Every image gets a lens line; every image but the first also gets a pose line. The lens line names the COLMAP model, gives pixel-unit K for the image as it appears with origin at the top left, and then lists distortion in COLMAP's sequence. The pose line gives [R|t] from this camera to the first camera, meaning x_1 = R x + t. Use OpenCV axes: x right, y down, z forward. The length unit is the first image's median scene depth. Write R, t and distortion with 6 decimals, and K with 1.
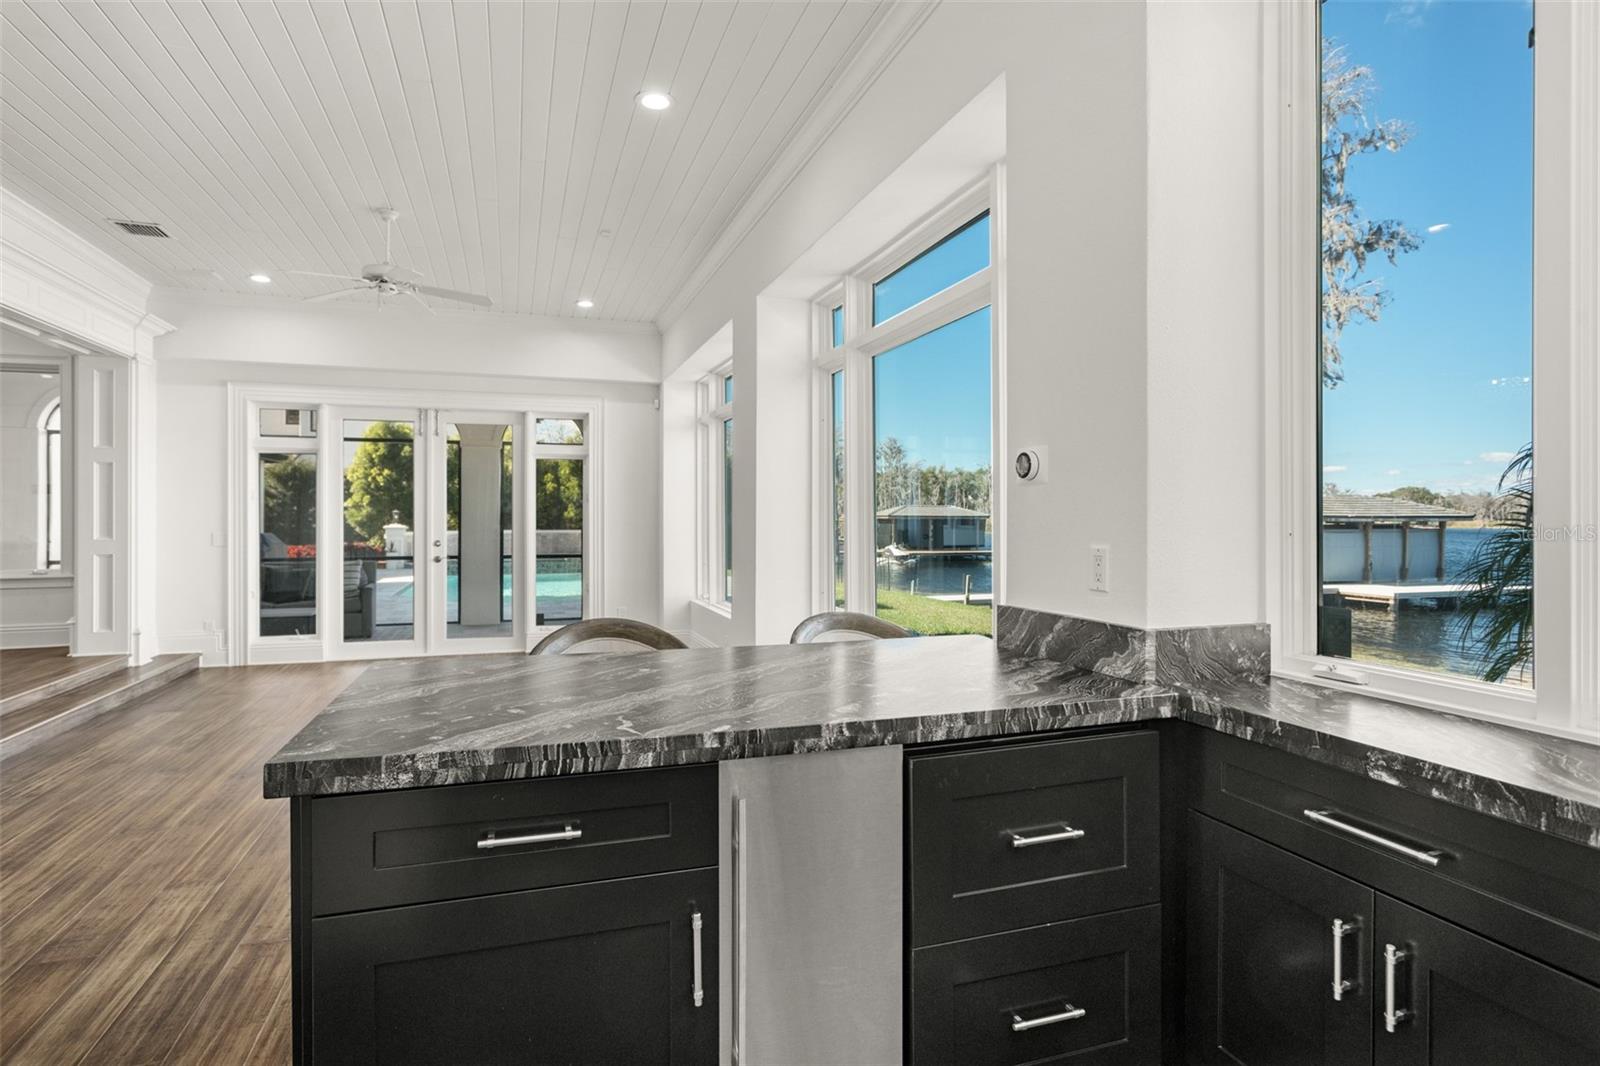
lens RADIAL K [[828.4, 0, 801.1], [0, 828.4, 517.6], [0, 0, 1]] dist [-0.016195, 0.011279]
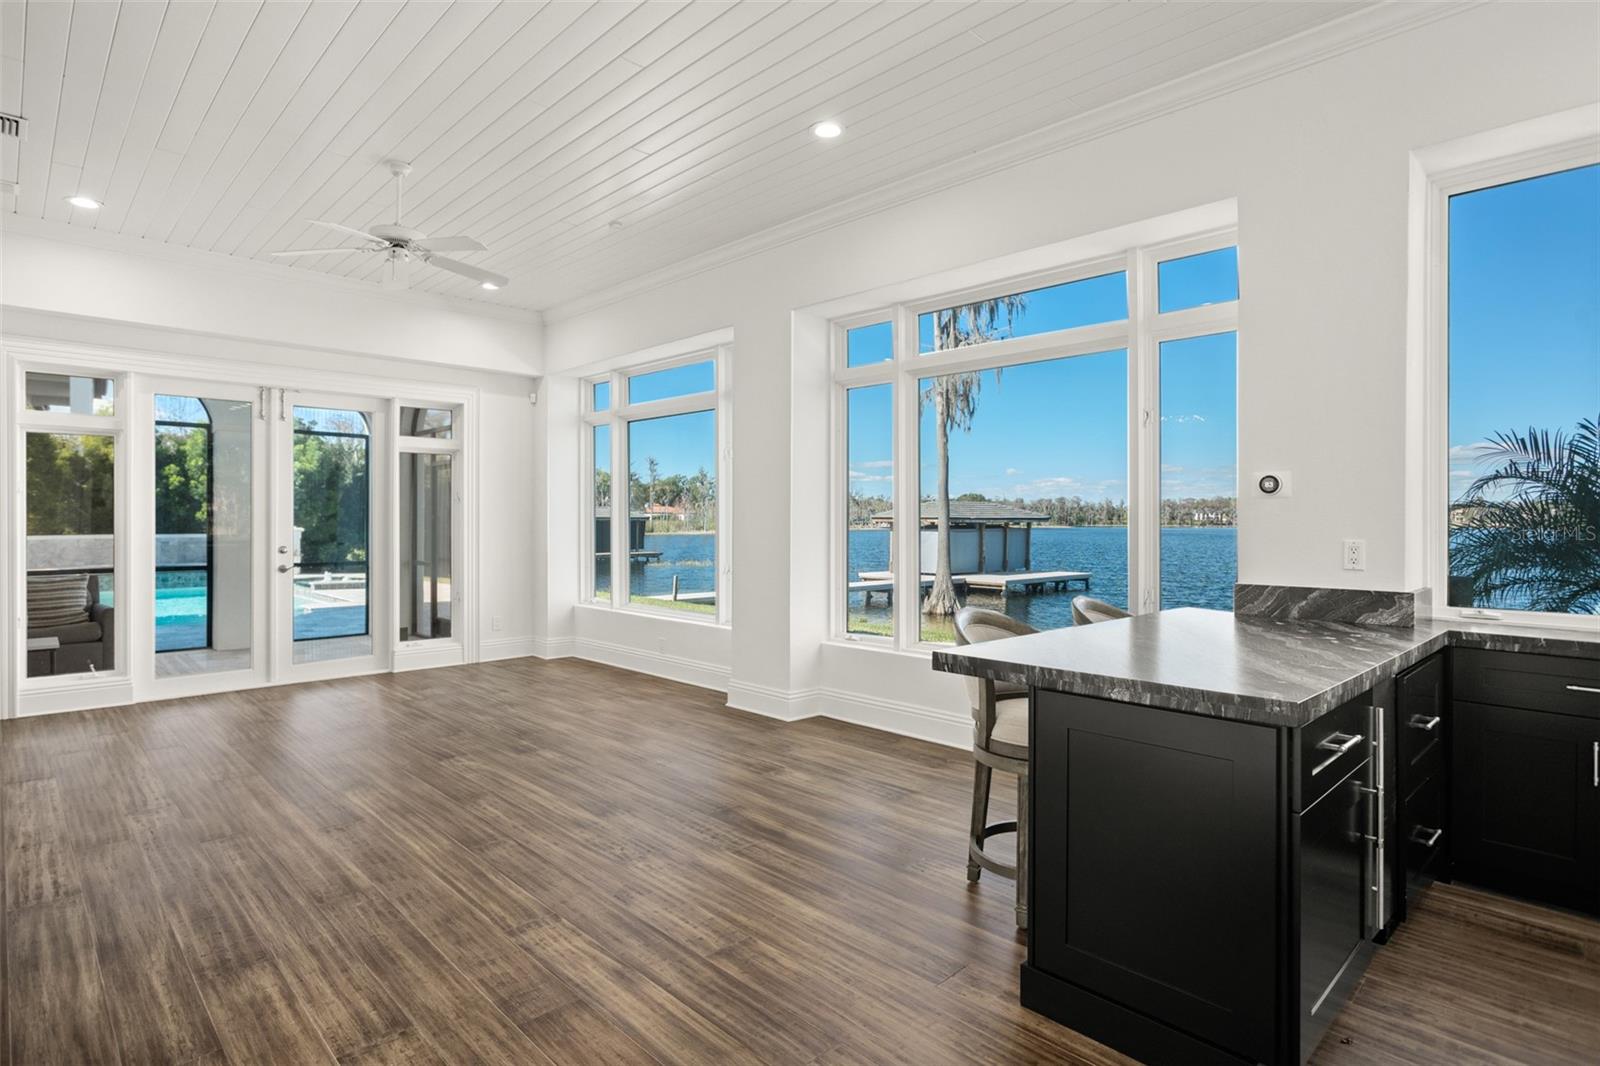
lens RADIAL K [[828.4, 0, 795.4], [0, 828.4, 529.0], [0, 0, 1]] dist [-0.016195, 0.011279]
pose [[0.900210, -0.003685, 0.435440, -0.531098], [-0.001571, 0.999930, 0.011708, -0.000767], [-0.435452, -0.011224, 0.900142, 0.039633]]
